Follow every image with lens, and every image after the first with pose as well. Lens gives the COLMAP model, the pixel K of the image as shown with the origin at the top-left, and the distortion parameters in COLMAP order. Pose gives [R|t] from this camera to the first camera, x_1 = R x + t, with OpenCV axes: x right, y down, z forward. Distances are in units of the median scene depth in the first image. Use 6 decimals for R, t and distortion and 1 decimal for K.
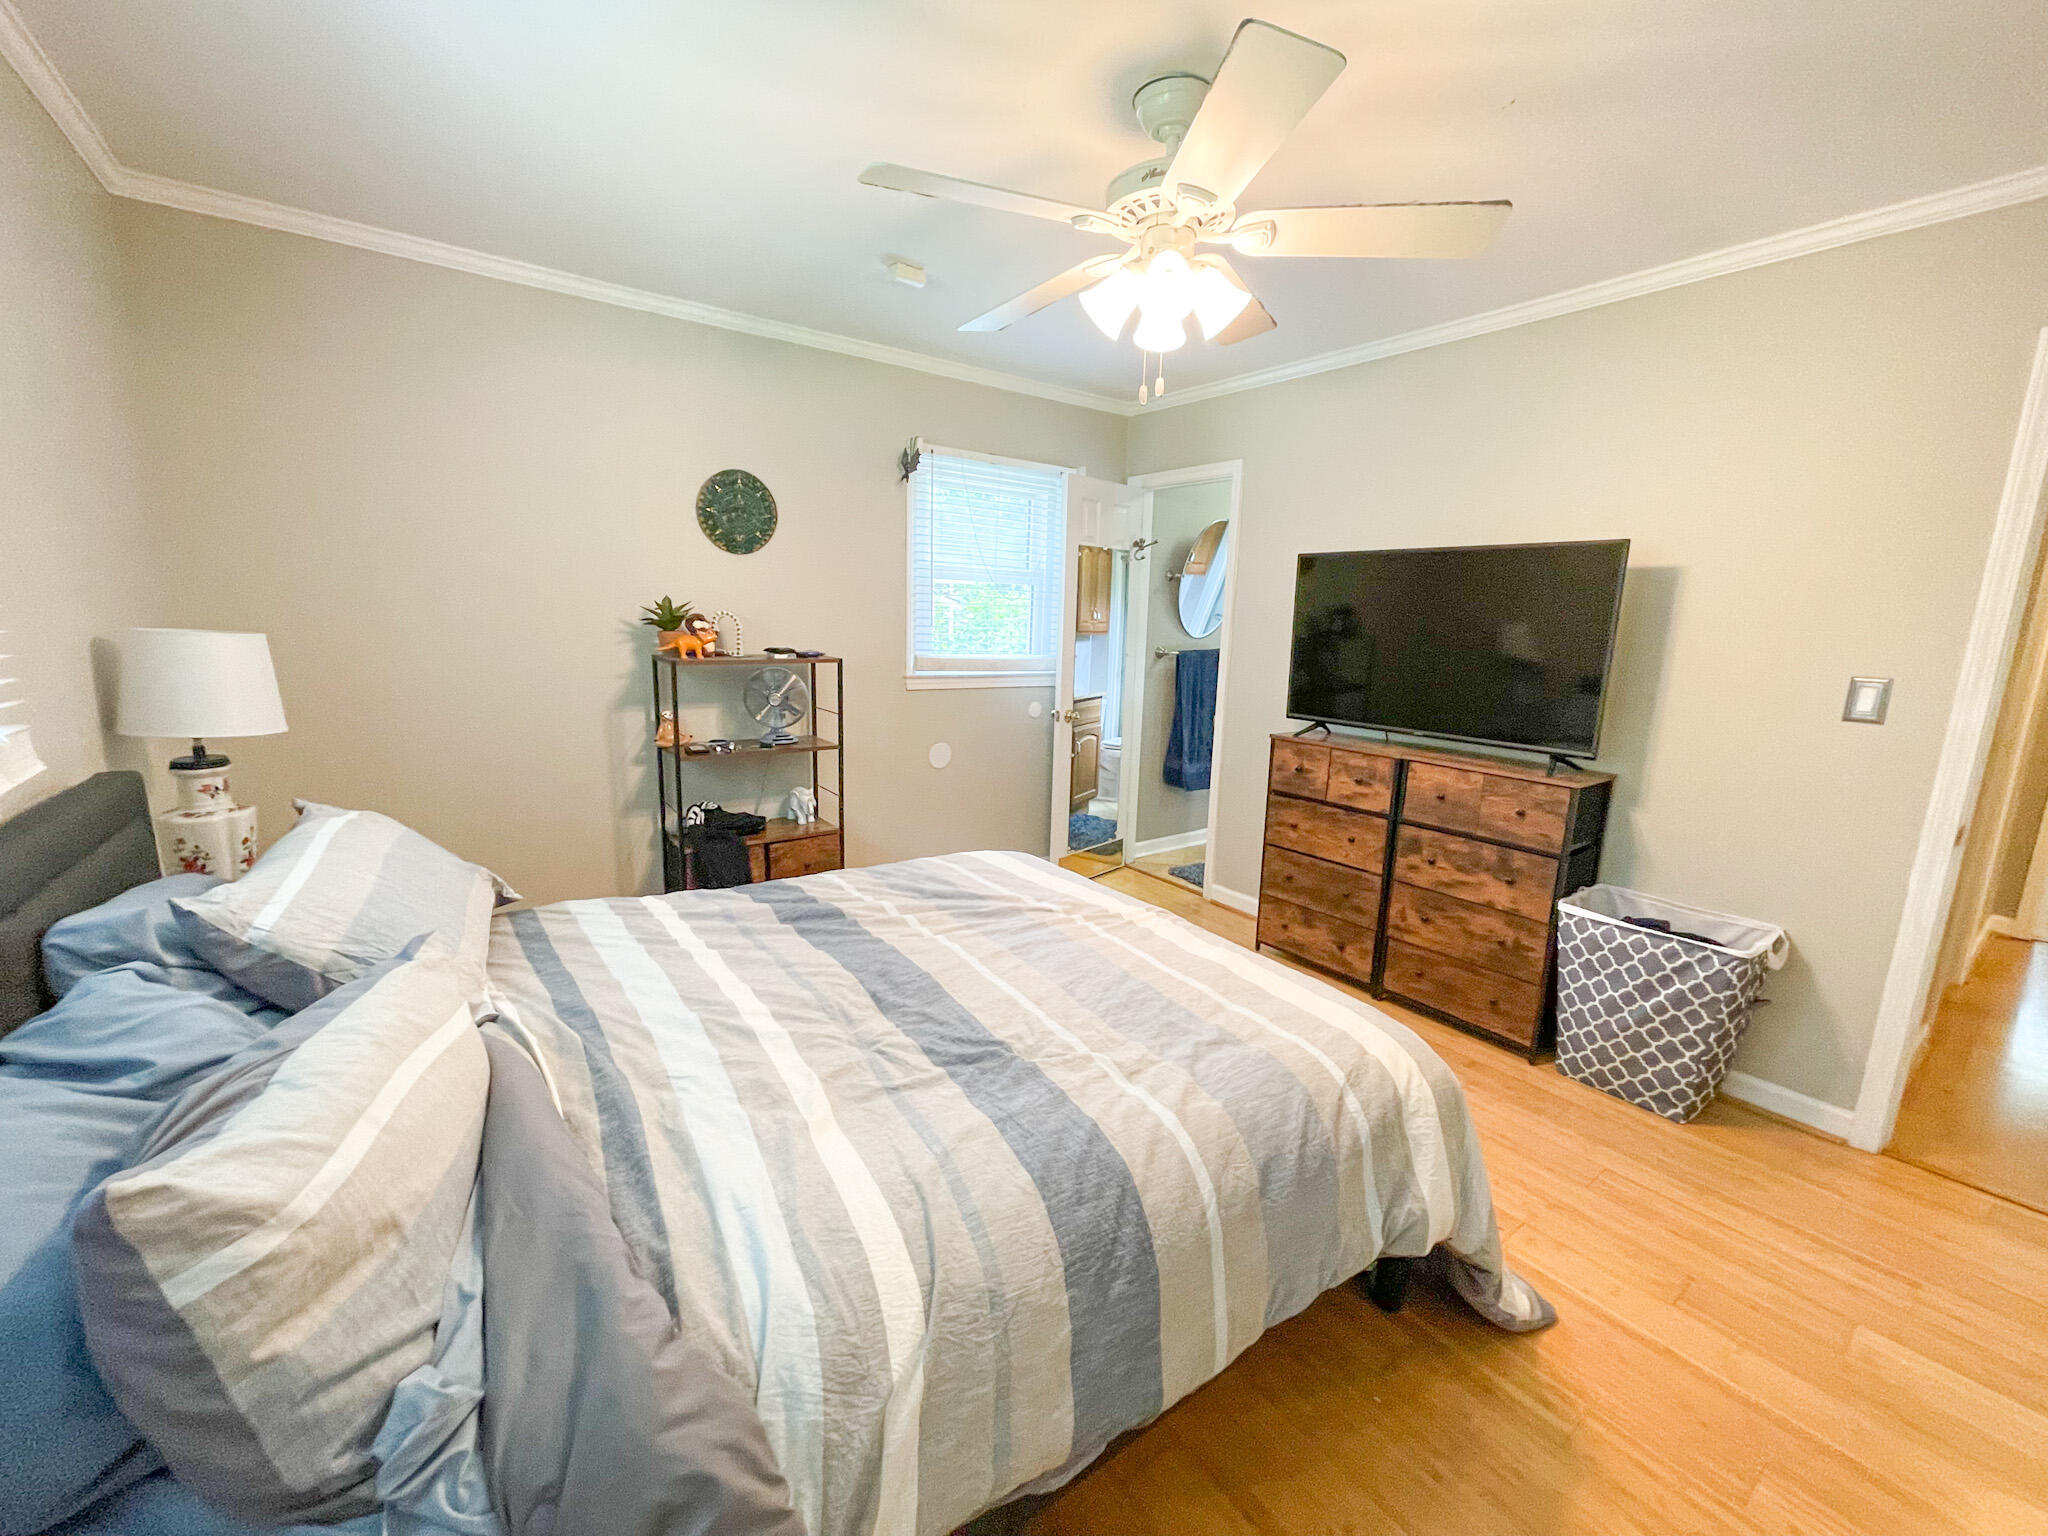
lens RADIAL K [[831.3, 0, 1017.2], [0, 831.3, 768.8], [0, 0, 1]] dist [-0.003557, -0.000695]
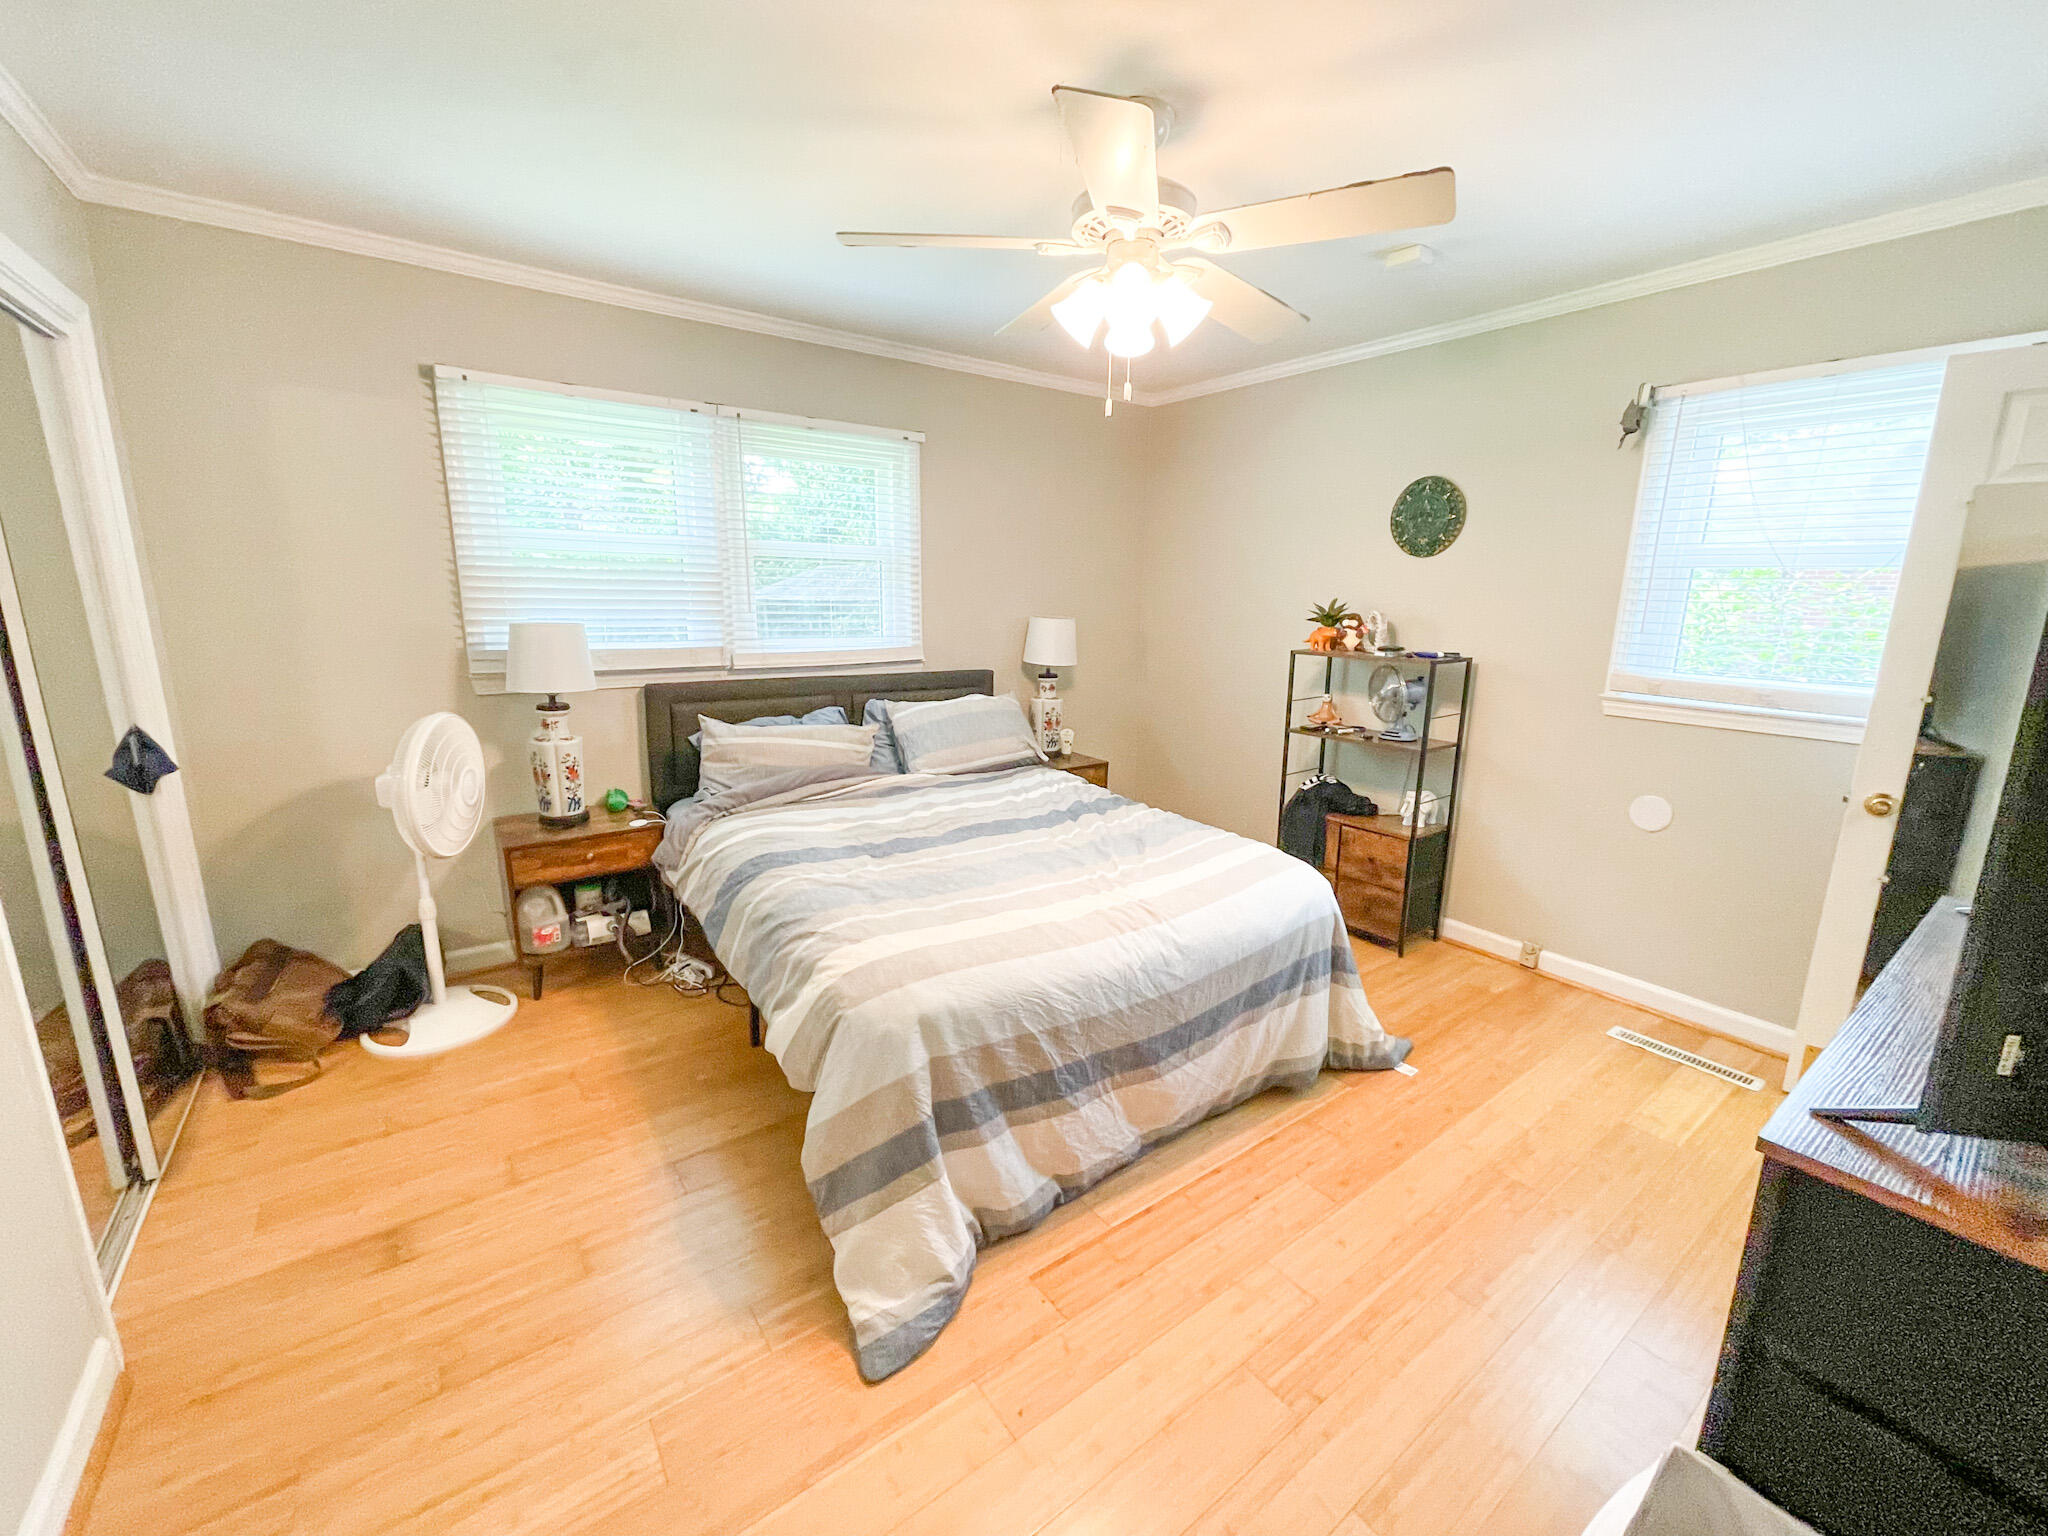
lens RADIAL K [[831.3, 0, 1021.7], [0, 831.3, 763.5], [0, 0, 1]] dist [-0.003557, -0.000695]
pose [[0.008750, 0.179685, -0.983685, 0.802617], [-0.200969, 0.963967, 0.174296, -0.097774], [0.979559, 0.196165, 0.044546, 0.561671]]
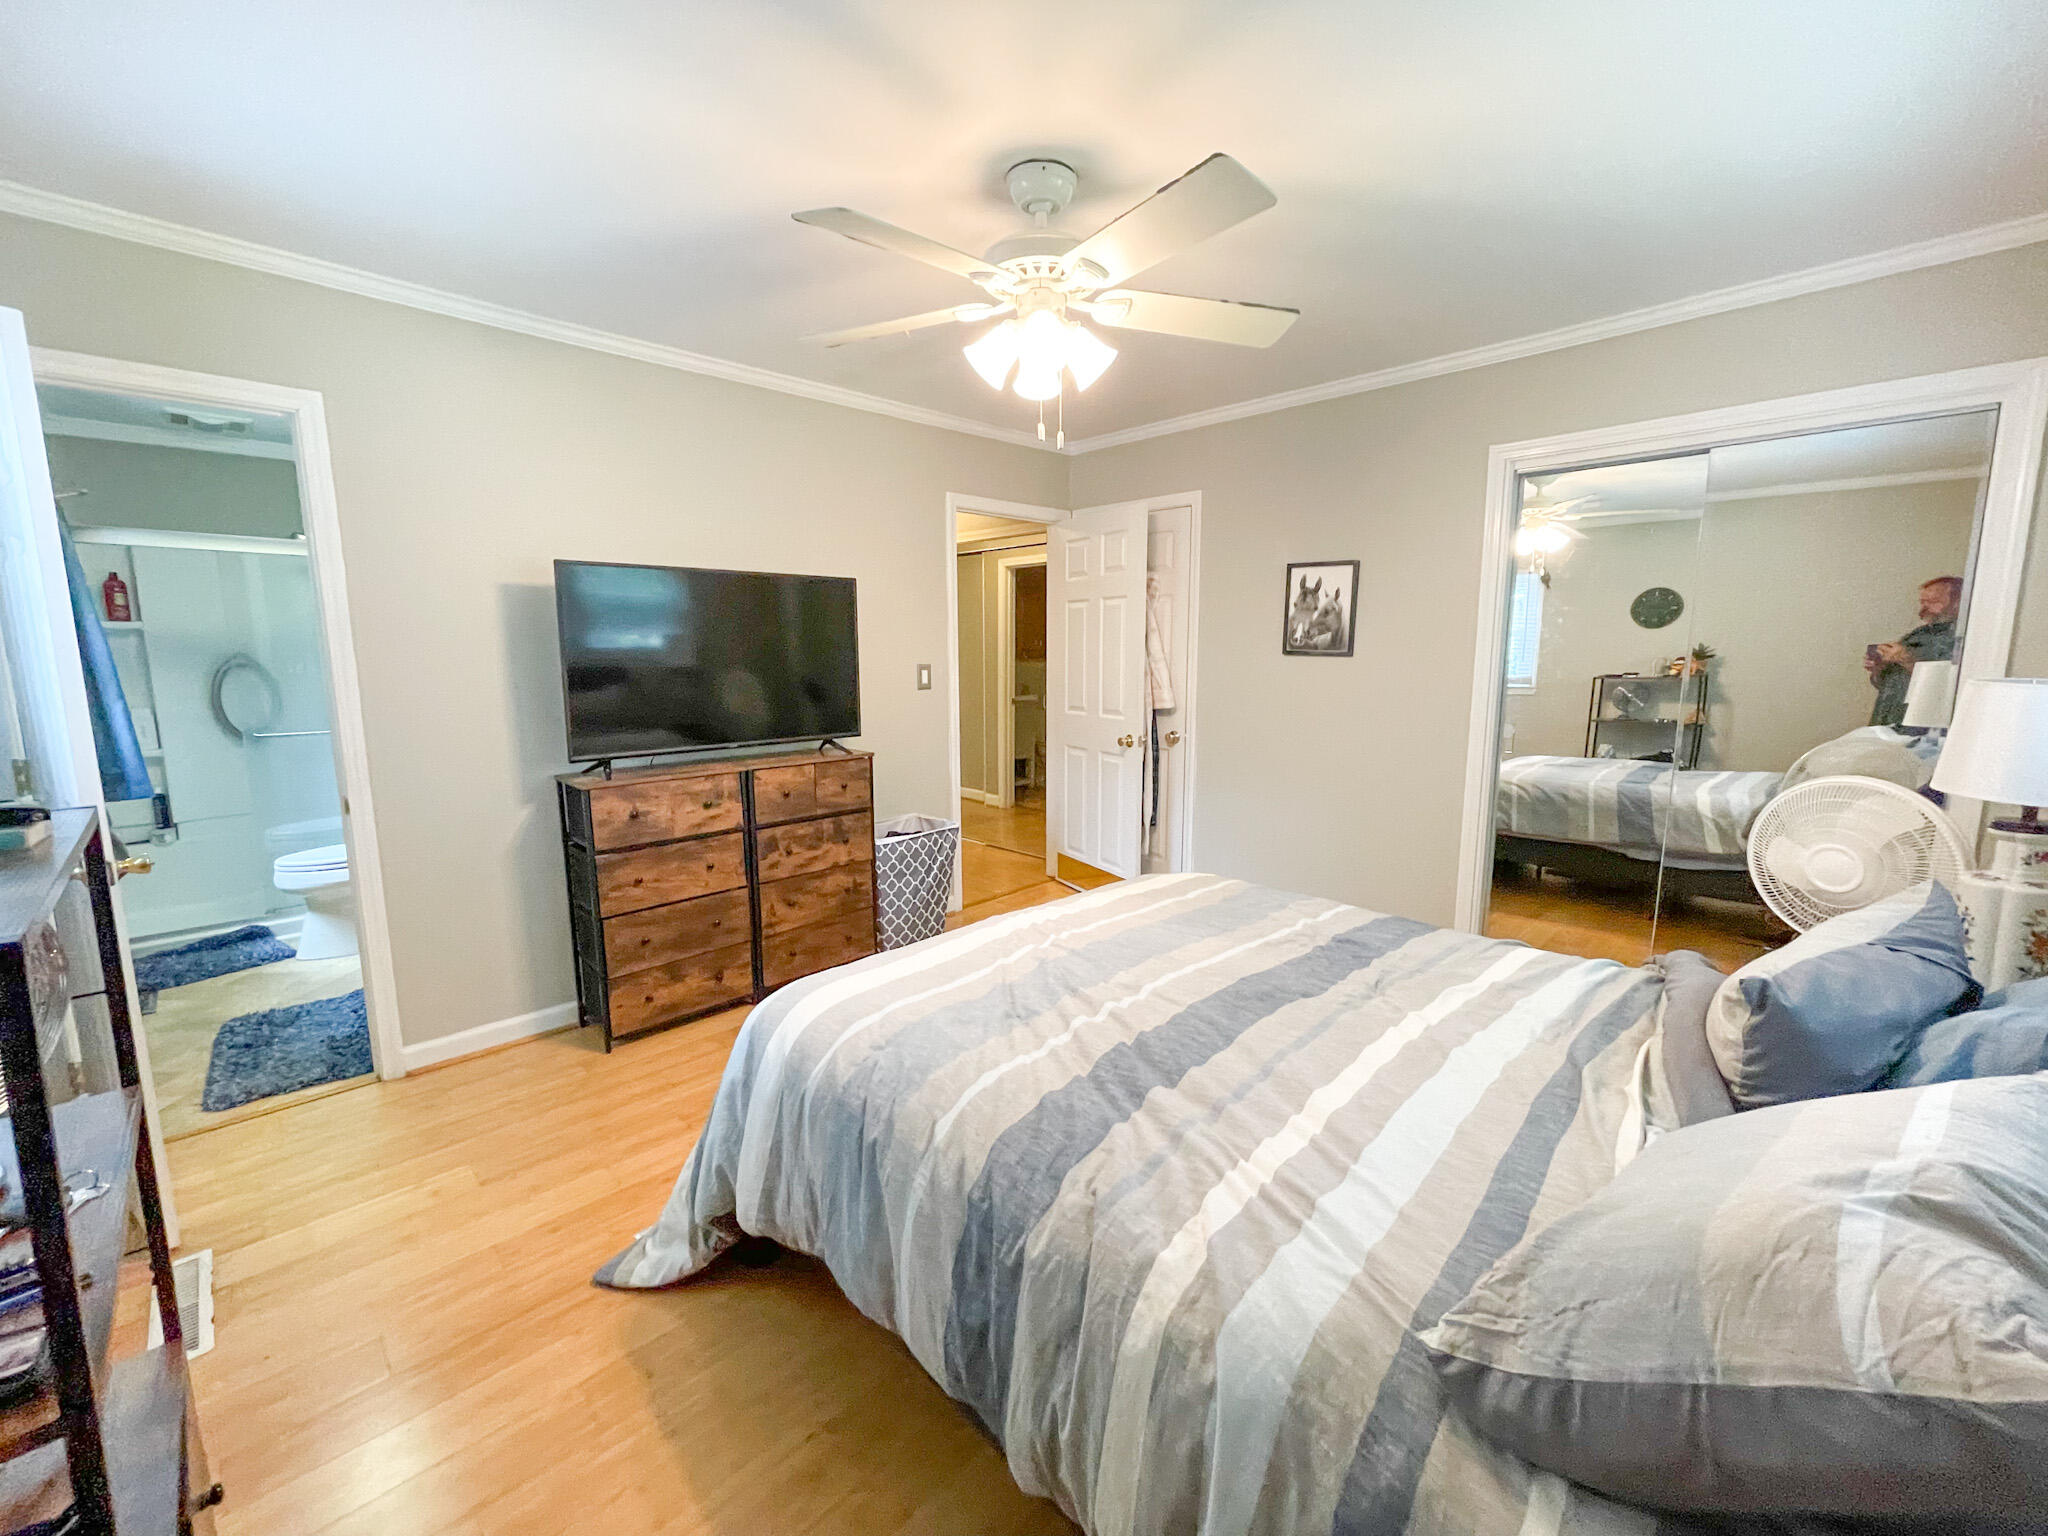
lens RADIAL K [[831.3, 0, 1029.8], [0, 831.3, 769.6], [0, 0, 1]] dist [-0.003557, -0.000695]
pose [[-0.164205, -0.174476, 0.970873, -0.604046], [0.181696, 0.962043, 0.203619, -0.159056], [-0.969548, 0.209839, -0.126271, 0.774864]]
